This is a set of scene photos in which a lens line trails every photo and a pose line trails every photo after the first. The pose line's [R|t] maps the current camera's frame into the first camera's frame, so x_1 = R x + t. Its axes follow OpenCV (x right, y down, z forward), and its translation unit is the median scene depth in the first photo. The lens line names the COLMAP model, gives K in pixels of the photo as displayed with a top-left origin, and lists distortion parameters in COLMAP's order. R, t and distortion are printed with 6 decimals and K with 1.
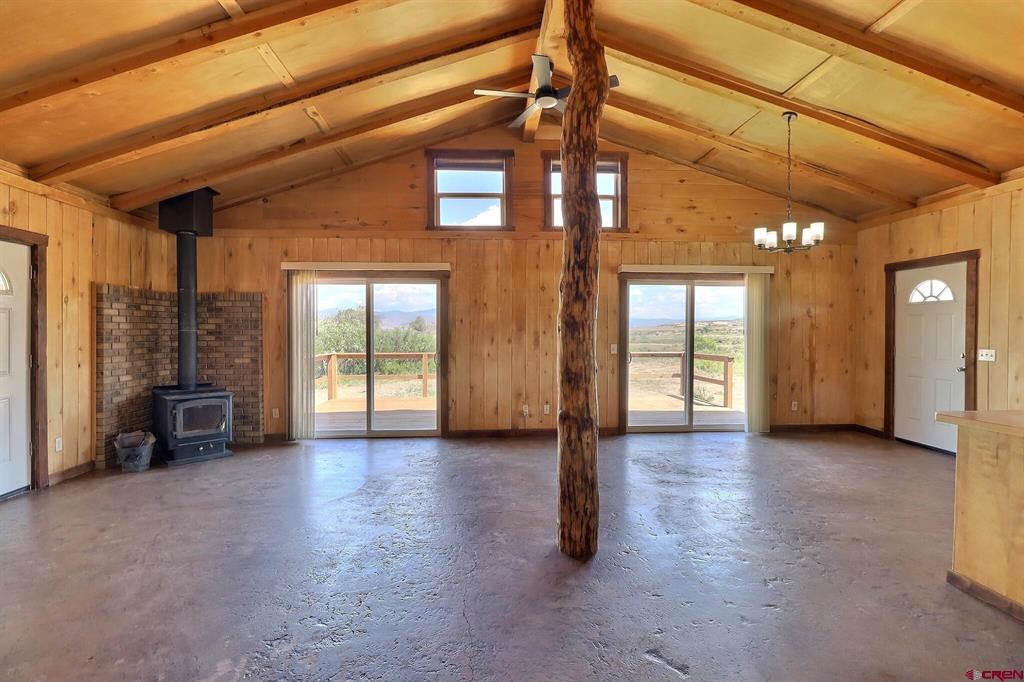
lens RADIAL K [[472.6, 0, 512.0], [0, 472.6, 336.6], [0, 0, 1]] dist [-0.000501, -0.012532]
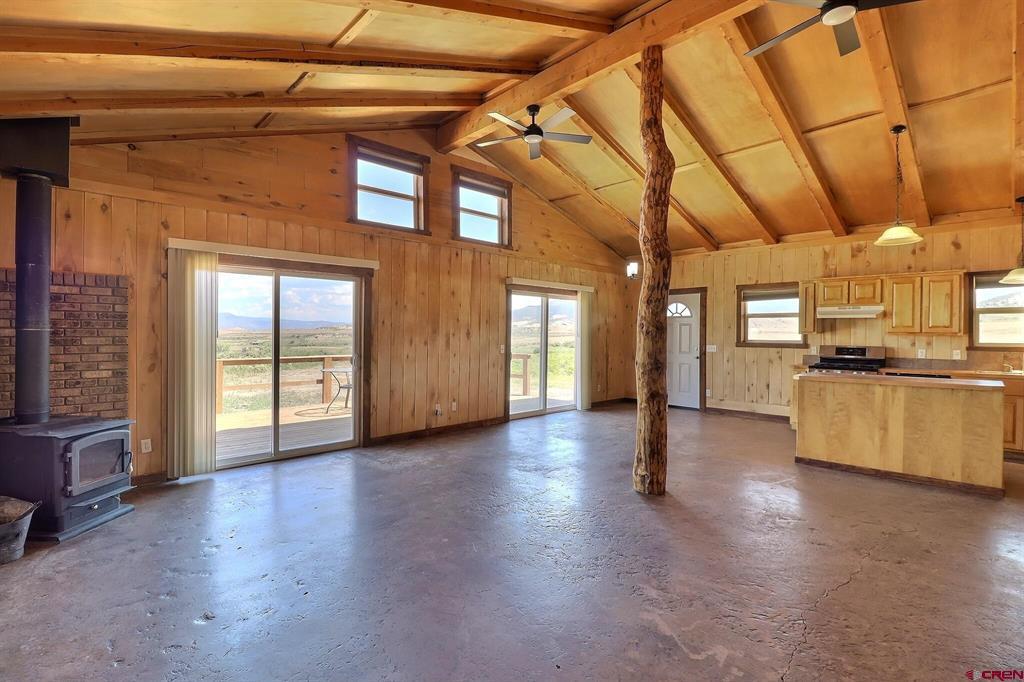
lens RADIAL K [[472.6, 0, 512.0], [0, 472.6, 336.6], [0, 0, 1]] dist [-0.000501, -0.012532]
pose [[0.770992, 0.000885, 0.636844, -0.520378], [0.003370, 0.999979, -0.005469, 0.002166], [-0.636836, 0.006363, 0.770973, 0.094307]]
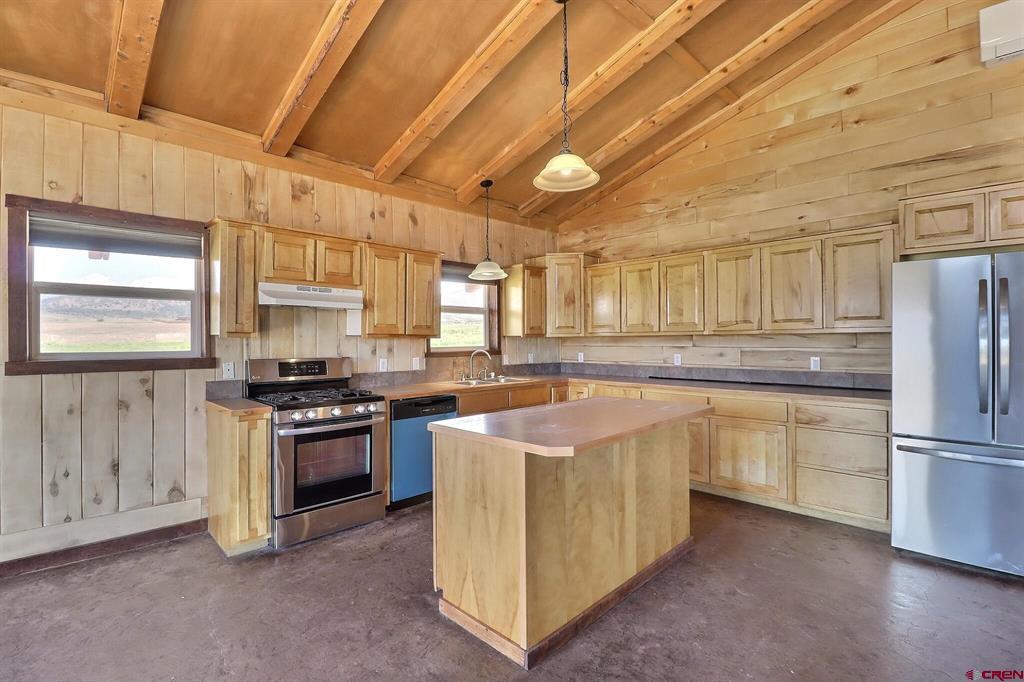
lens RADIAL K [[472.6, 0, 512.0], [0, 472.6, 336.6], [0, 0, 1]] dist [-0.000501, -0.012532]
pose [[-0.651048, 0.001137, 0.759036, 0.154913], [0.009920, 0.999926, 0.007010, -0.009157], [-0.758972, 0.012094, -0.651011, 0.633474]]
